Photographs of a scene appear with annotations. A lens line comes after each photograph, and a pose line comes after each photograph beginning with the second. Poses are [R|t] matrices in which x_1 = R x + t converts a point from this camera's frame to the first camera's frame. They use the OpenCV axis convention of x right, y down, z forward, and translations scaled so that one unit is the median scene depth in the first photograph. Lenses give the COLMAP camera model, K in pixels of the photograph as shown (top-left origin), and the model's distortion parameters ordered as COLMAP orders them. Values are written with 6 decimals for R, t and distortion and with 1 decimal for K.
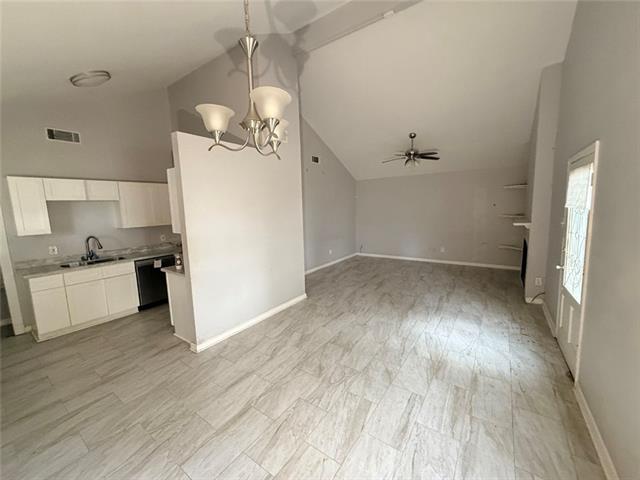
lens RADIAL K [[255.5, 0, 318.4], [0, 255.5, 239.1], [0, 0, 1]] dist [-0.001478, -0.000315]
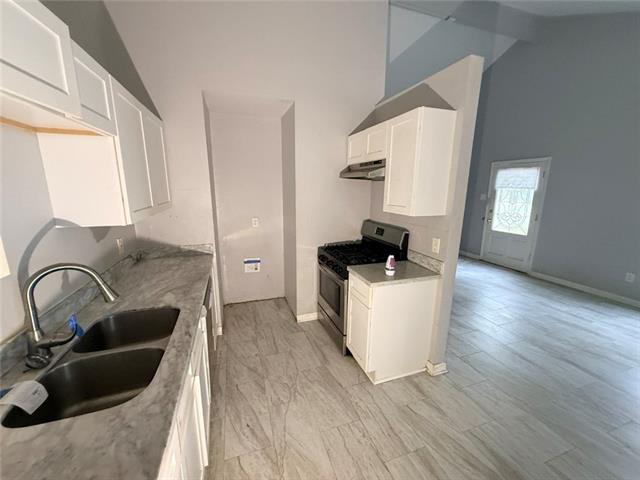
lens RADIAL K [[255.5, 0, 317.9], [0, 255.5, 239.5], [0, 0, 1]] dist [-0.001478, -0.000315]
pose [[0.593169, -0.135624, 0.793572, -1.099346], [0.080602, 0.990760, 0.109077, -0.050135], [-0.801033, -0.000737, 0.598619, 0.748934]]
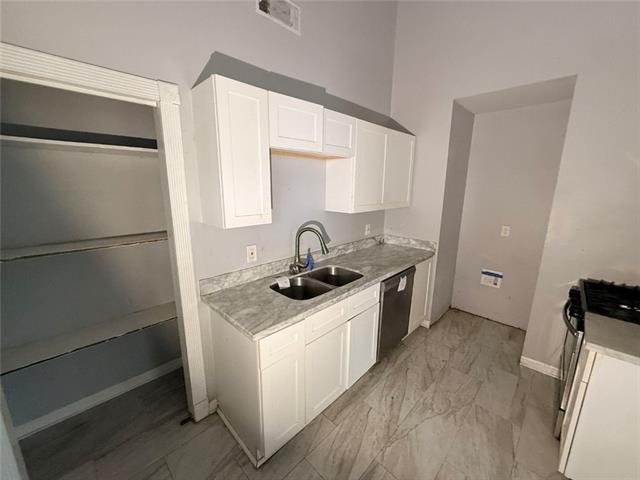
lens RADIAL K [[255.5, 0, 318.0], [0, 255.5, 238.6], [0, 0, 1]] dist [-0.001478, -0.000315]
pose [[0.985059, 0.069884, -0.157398, -0.921575], [-0.057092, 0.994796, 0.084383, -0.038566], [0.162476, -0.074136, 0.983923, 0.583913]]
